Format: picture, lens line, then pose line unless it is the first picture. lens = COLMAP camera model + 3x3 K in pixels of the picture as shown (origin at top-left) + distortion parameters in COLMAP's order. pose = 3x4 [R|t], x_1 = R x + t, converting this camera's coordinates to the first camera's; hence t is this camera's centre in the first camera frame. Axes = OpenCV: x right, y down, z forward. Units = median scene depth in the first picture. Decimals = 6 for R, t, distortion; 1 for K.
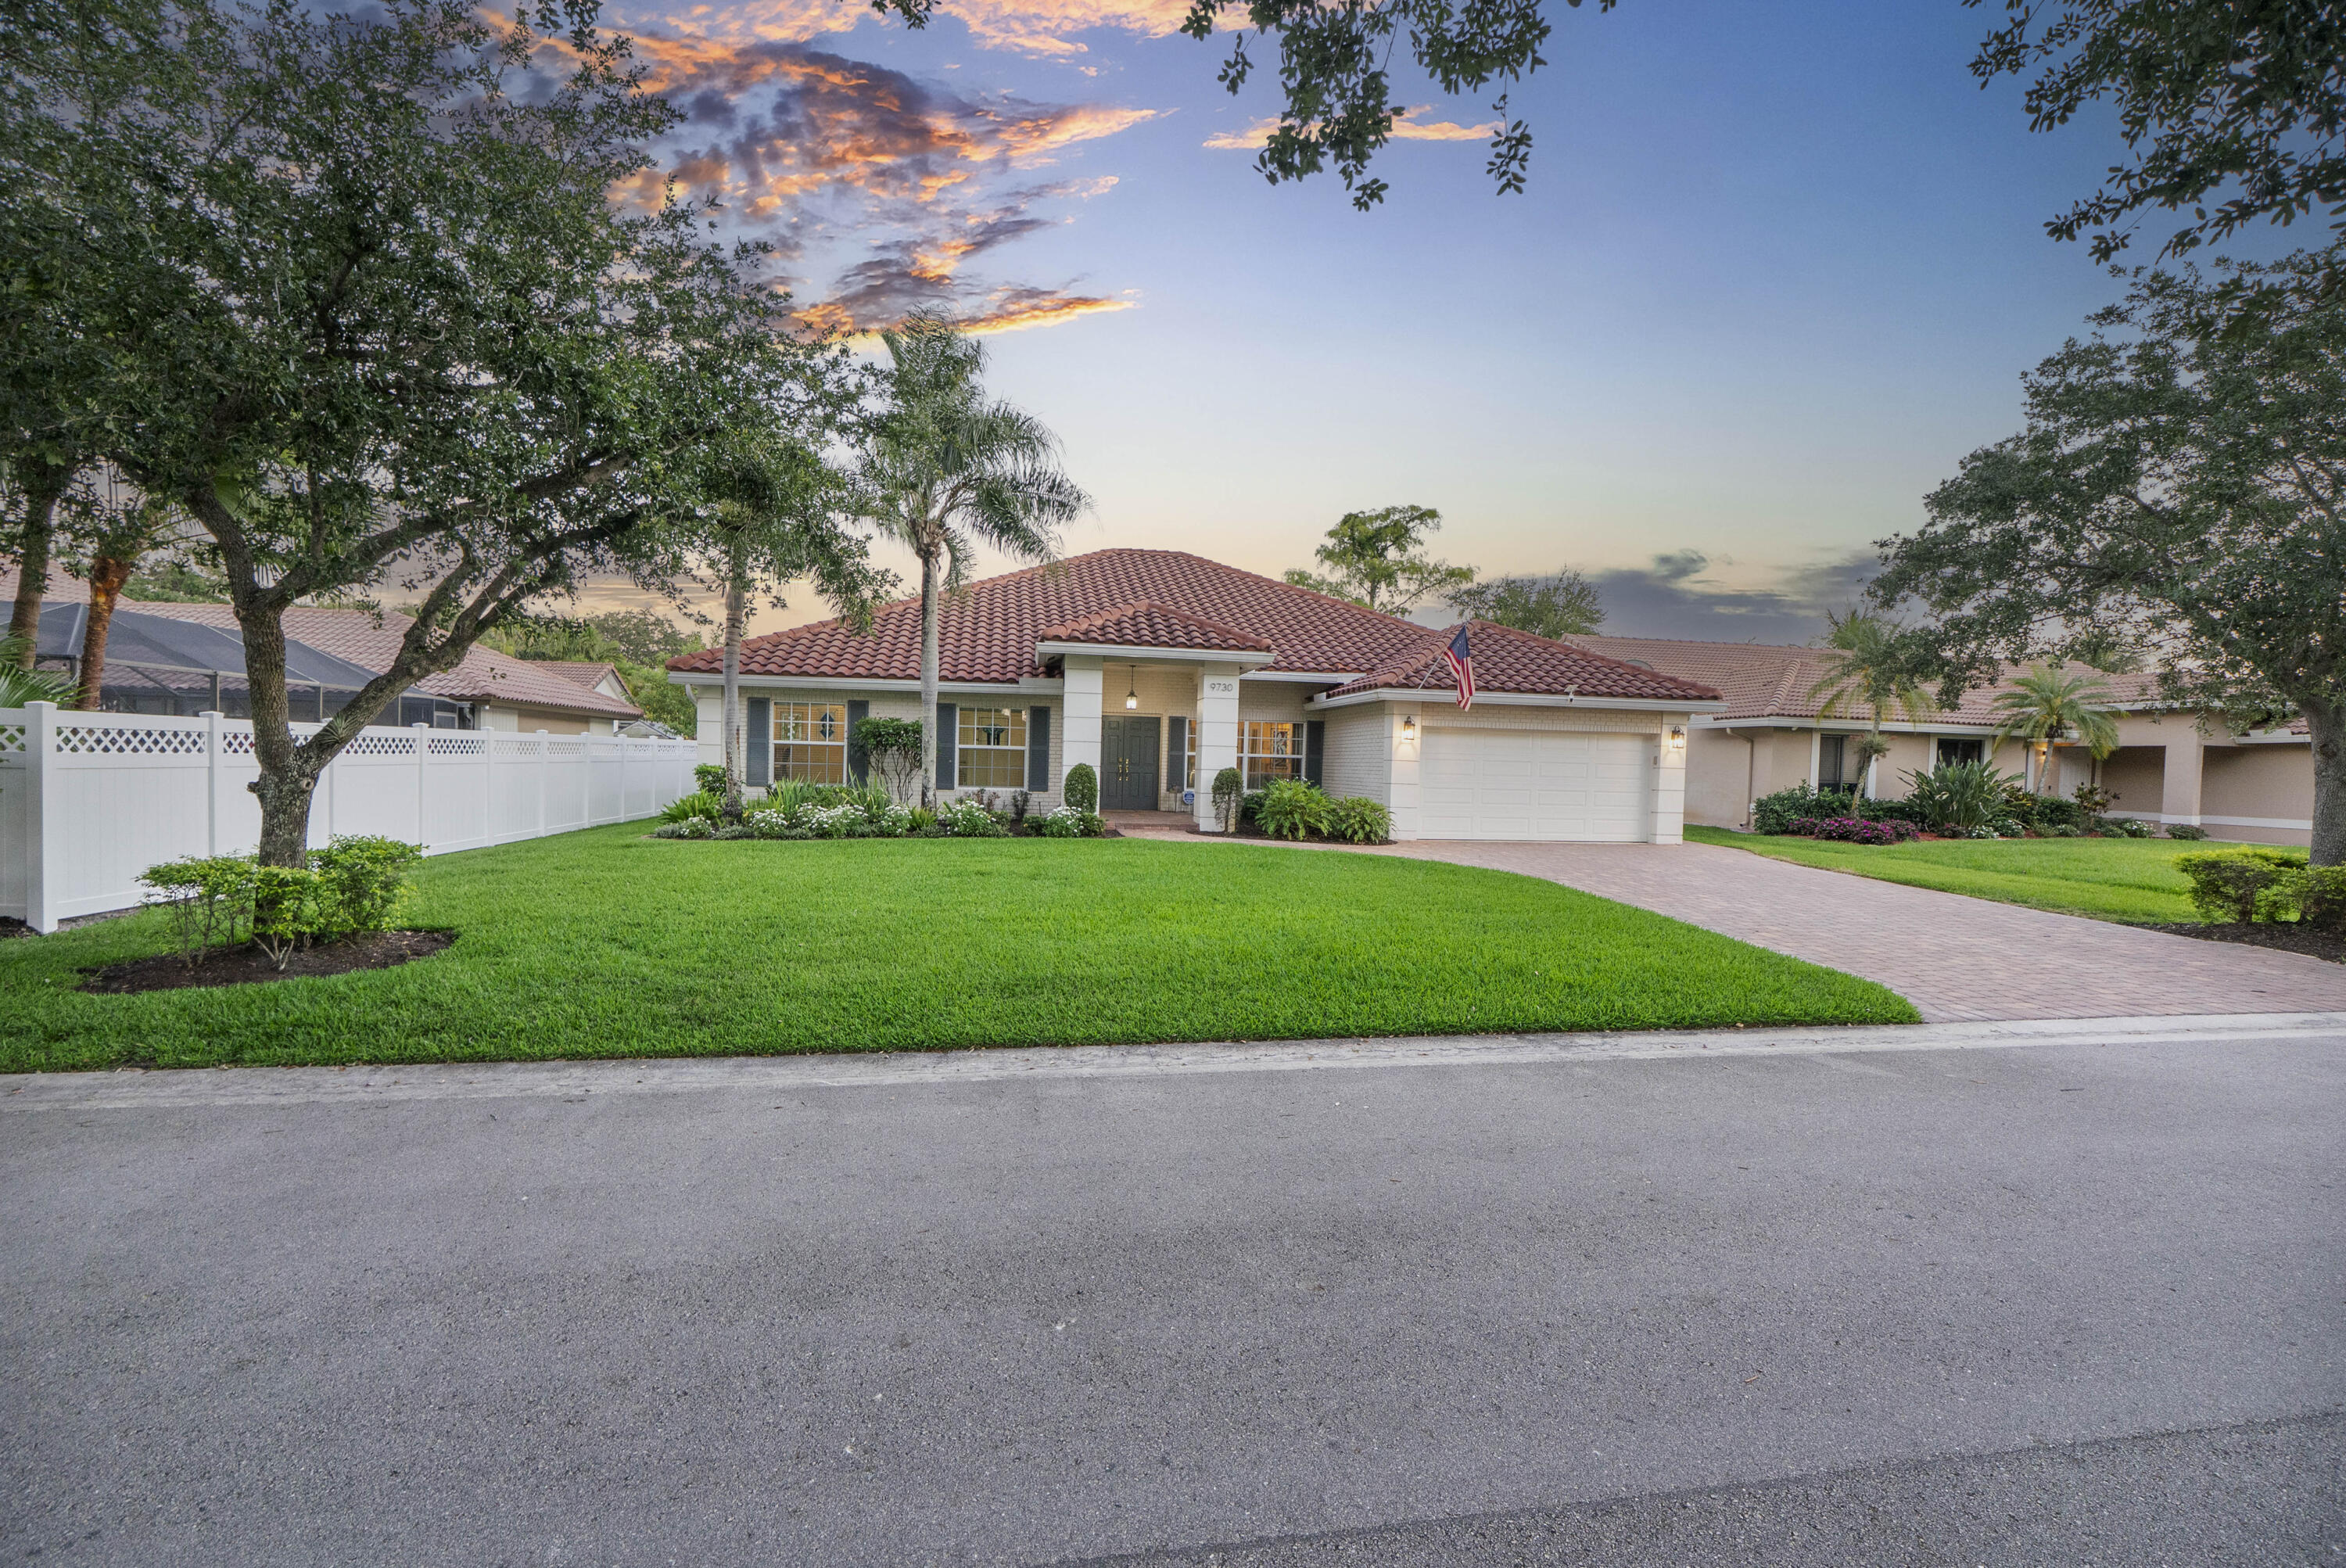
lens RADIAL K [[1009.4, 0, 1178.7], [0, 1009.4, 785.3], [0, 0, 1]] dist [-0.004548, -0.000115]
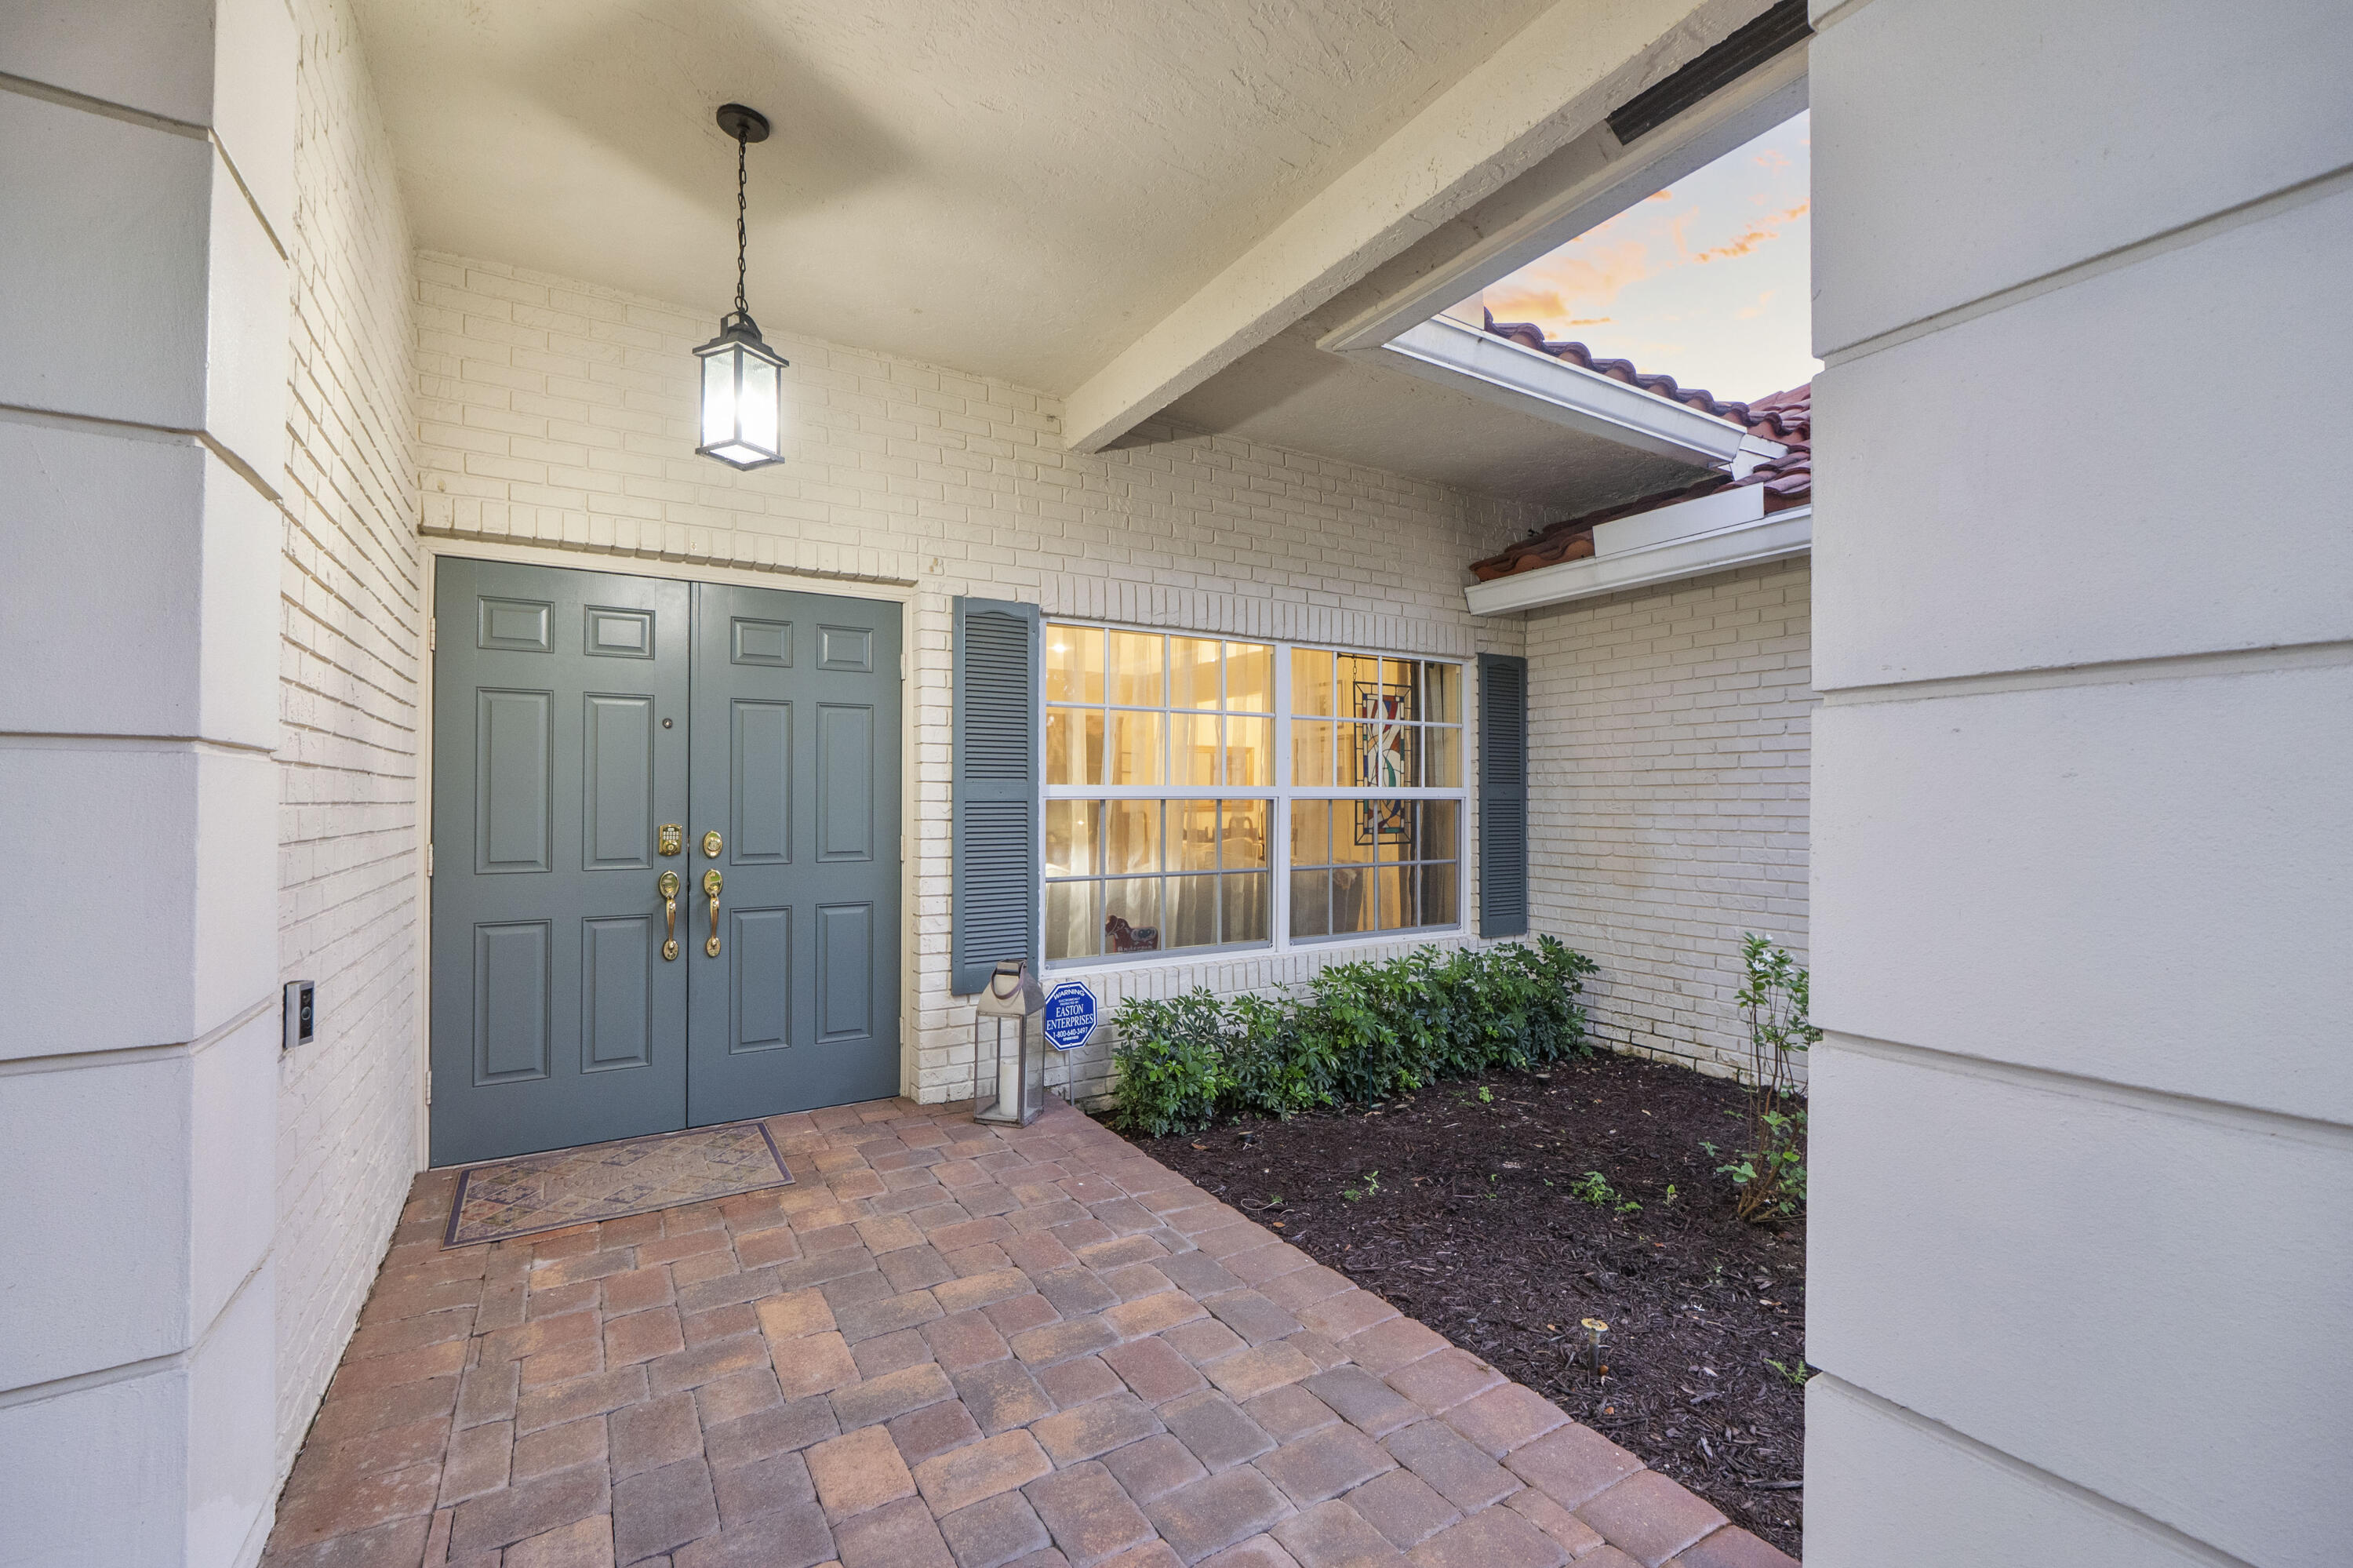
lens RADIAL K [[990.1, 0, 1170.9], [0, 990.1, 791.9], [0, 0, 1]] dist [-0.002044, -0.000115]
pose [[0.928772, -0.025807, 0.369753, -0.047910], [0.033448, 0.999339, -0.014268, -0.032338], [-0.369140, 0.025619, 0.929021, 0.947194]]
